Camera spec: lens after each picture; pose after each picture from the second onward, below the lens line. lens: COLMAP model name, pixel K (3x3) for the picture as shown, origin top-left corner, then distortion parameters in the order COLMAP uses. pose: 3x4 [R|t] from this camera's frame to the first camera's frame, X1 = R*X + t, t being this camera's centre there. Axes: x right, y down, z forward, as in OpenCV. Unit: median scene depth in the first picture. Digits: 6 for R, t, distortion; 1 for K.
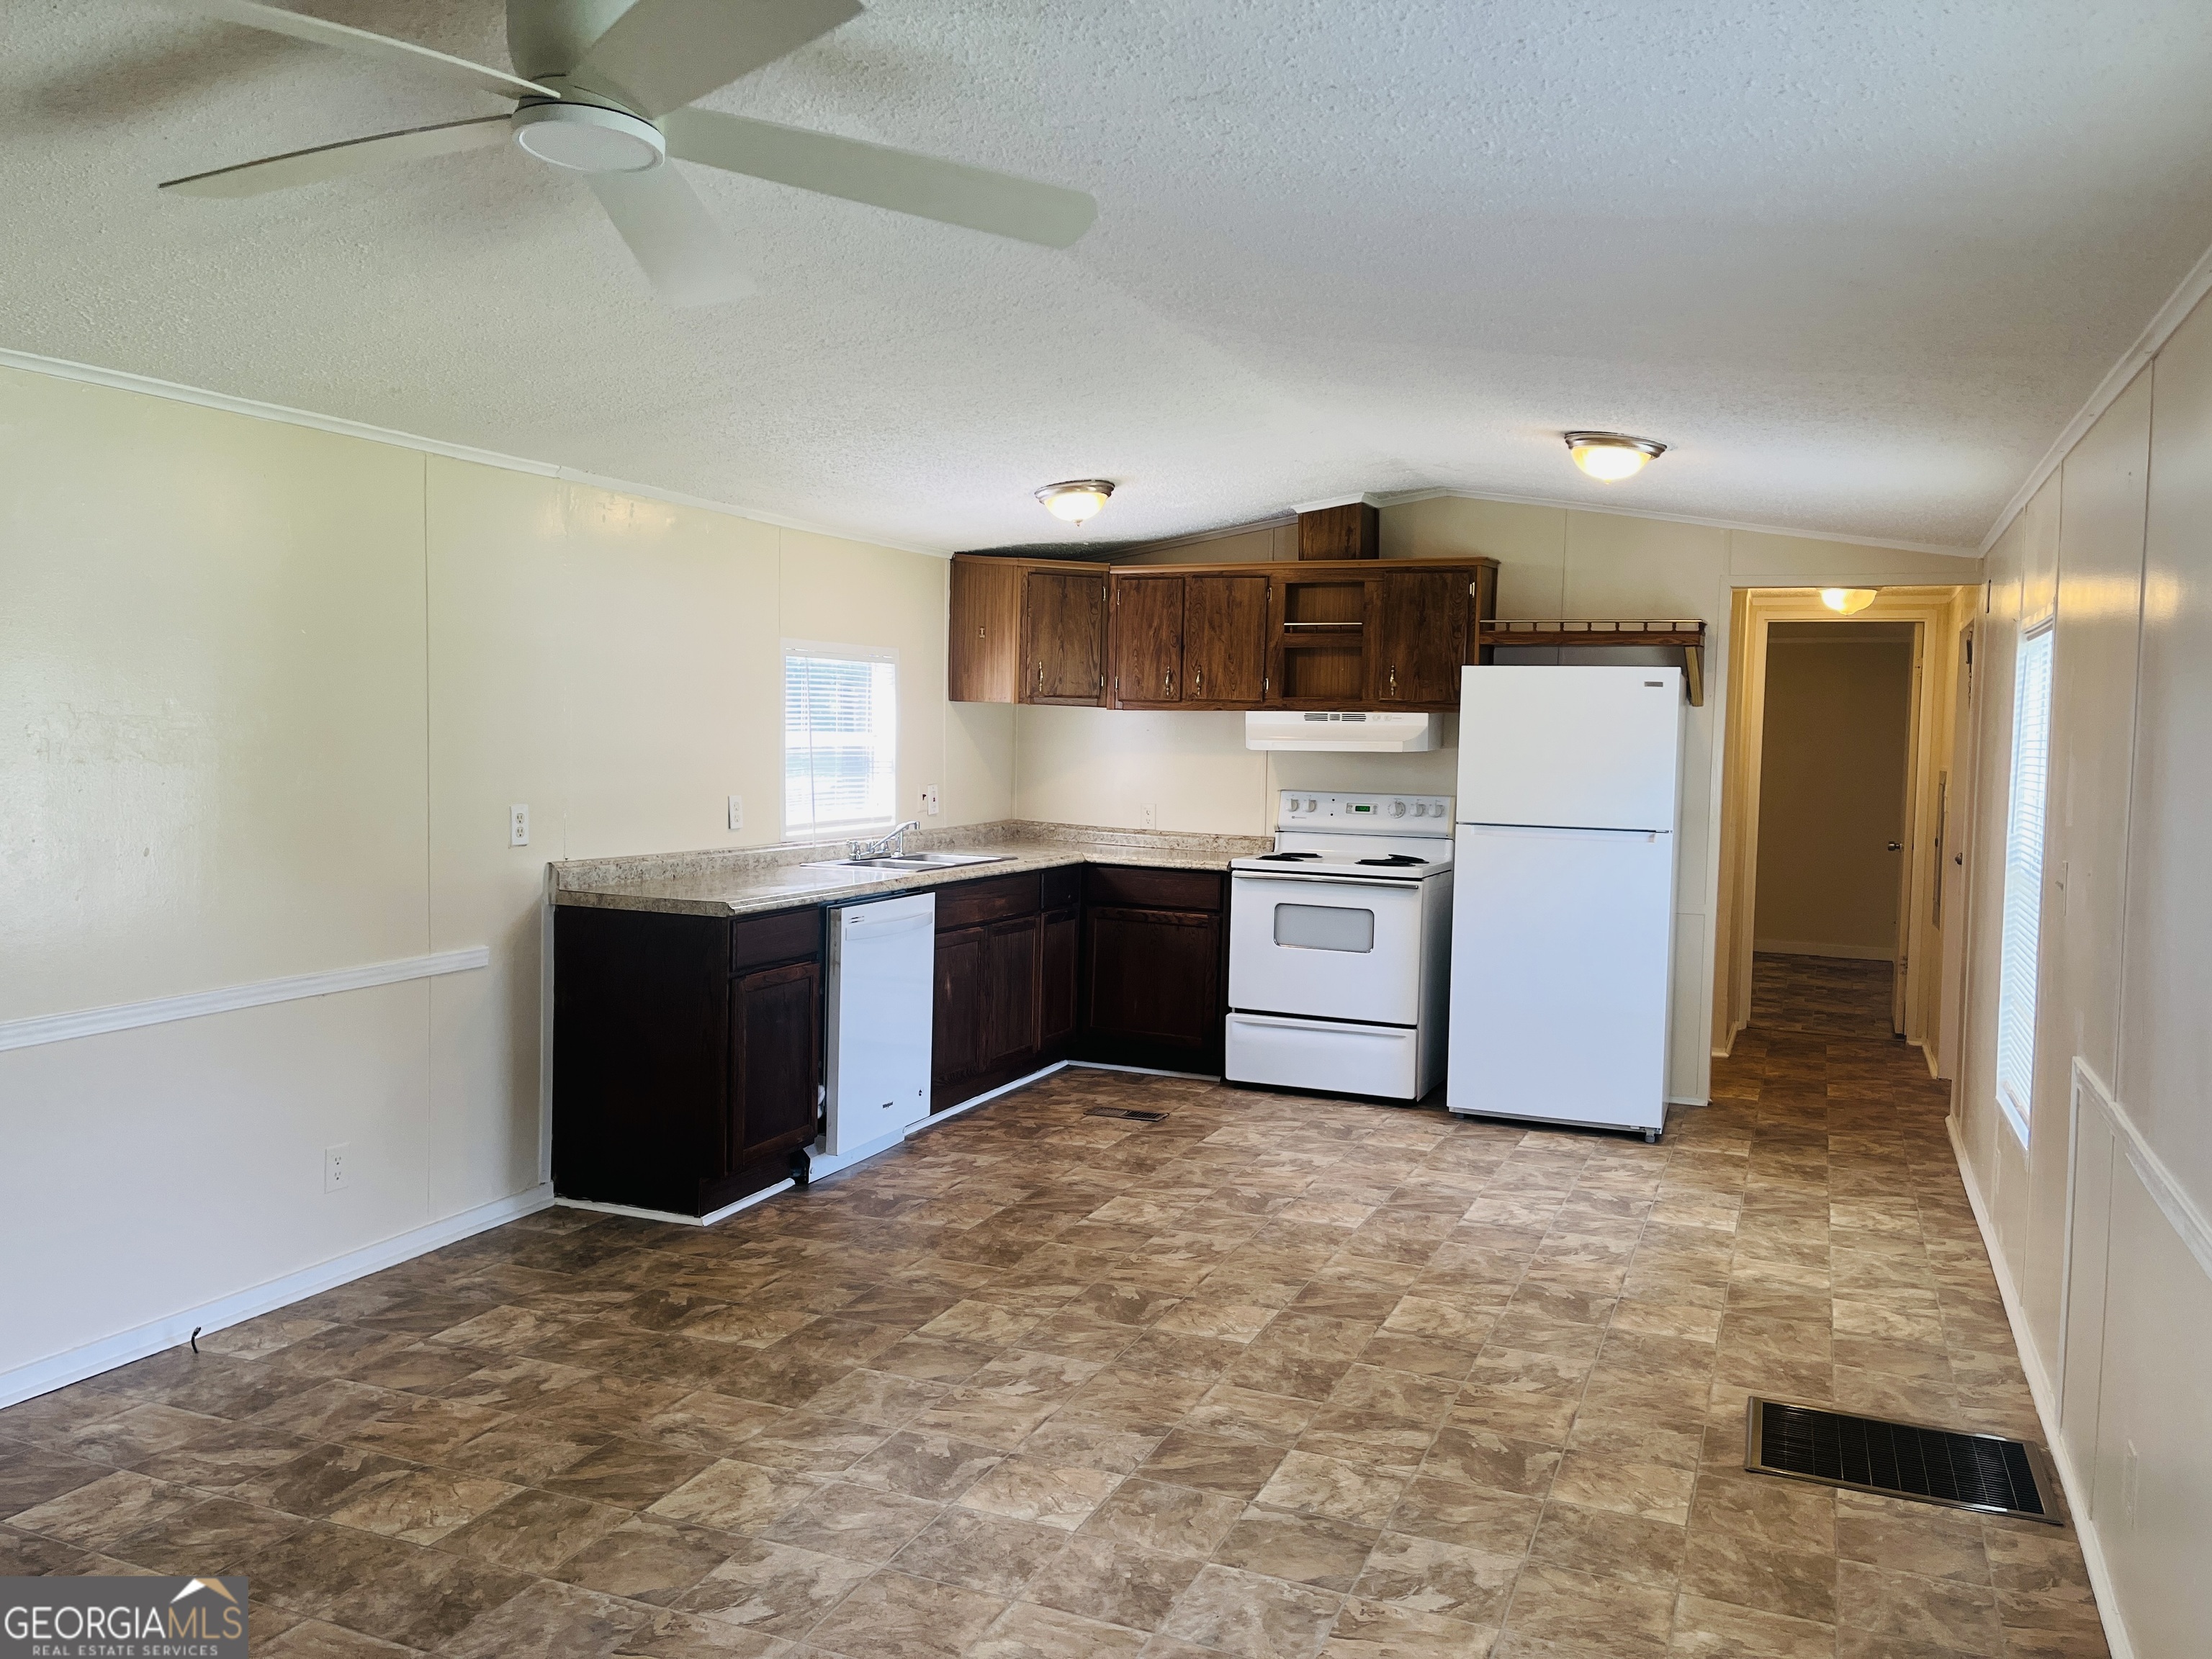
lens RADIAL K [[1727.0, 0, 1106.0], [0, 1727.0, 829.5], [0, 0, 1]] dist [0.030455, -0.014807]
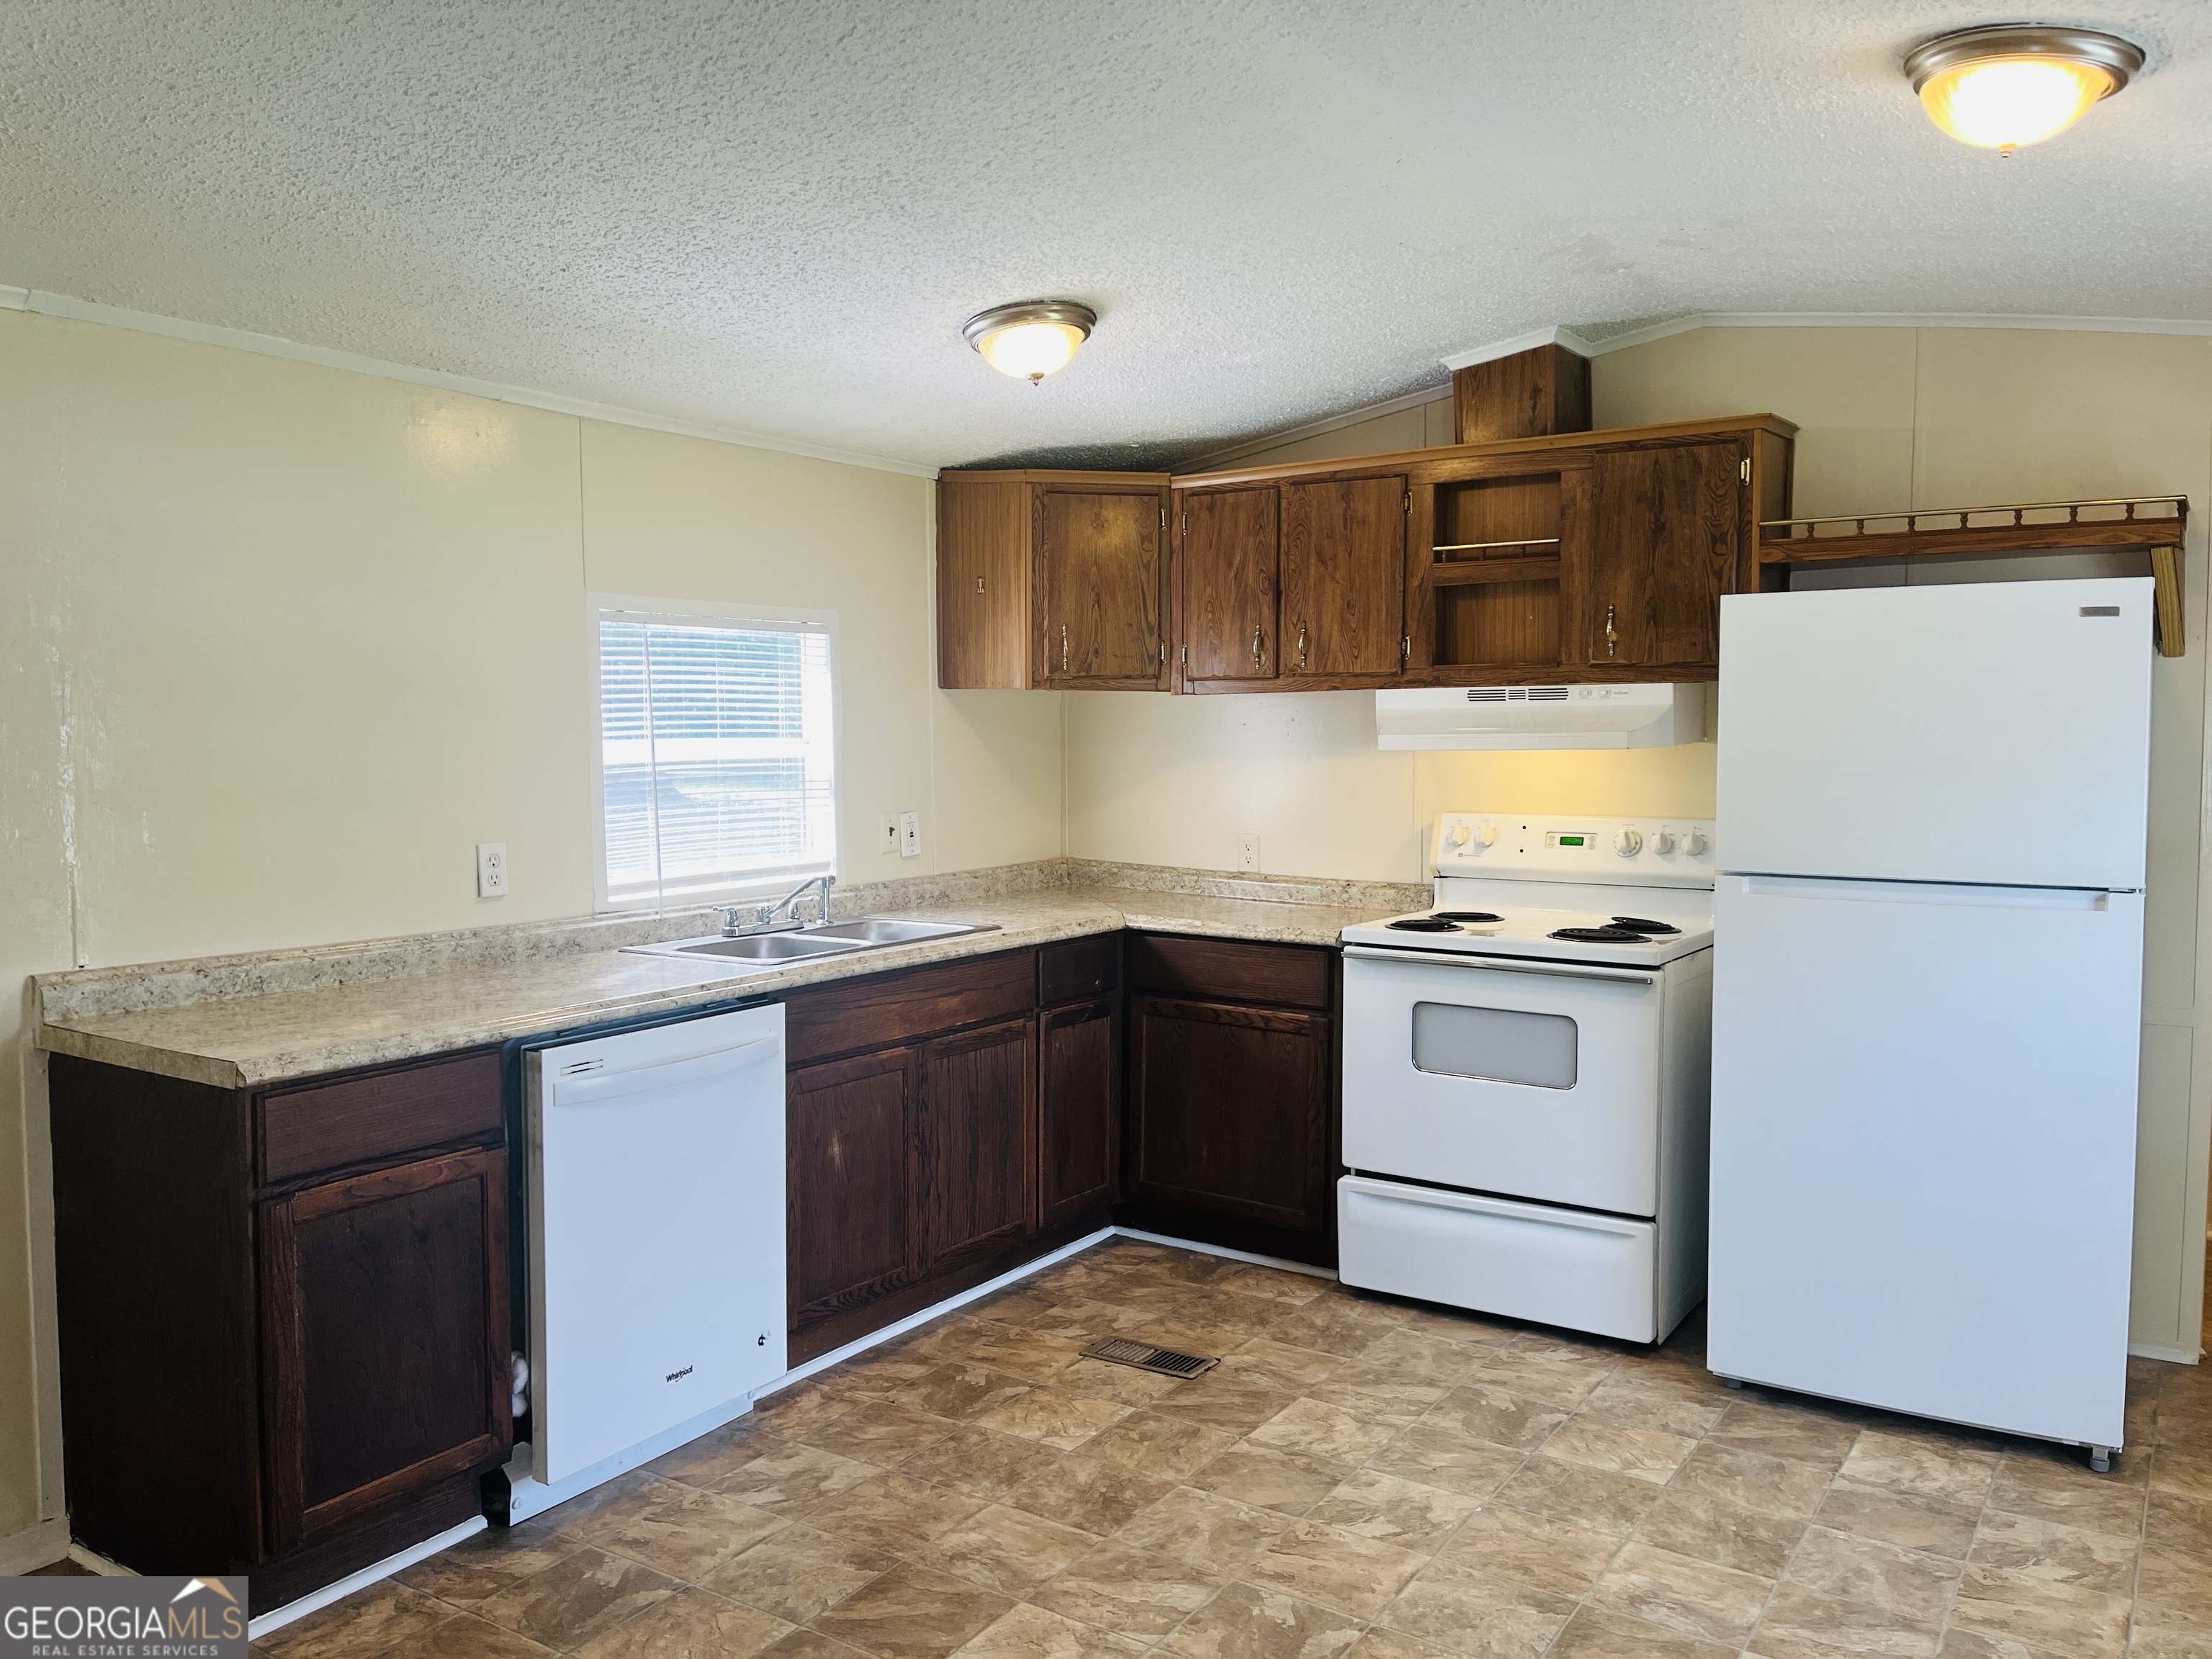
lens RADIAL K [[1776.8, 0, 1032.6], [0, 1776.8, 820.7], [0, 0, 1]] dist [0.027829, -0.055415]
pose [[0.979232, -0.014272, -0.202241, 0.091561], [0.012719, 0.999879, -0.008978, -0.016632], [0.202345, 0.006219, 0.979295, 0.344597]]
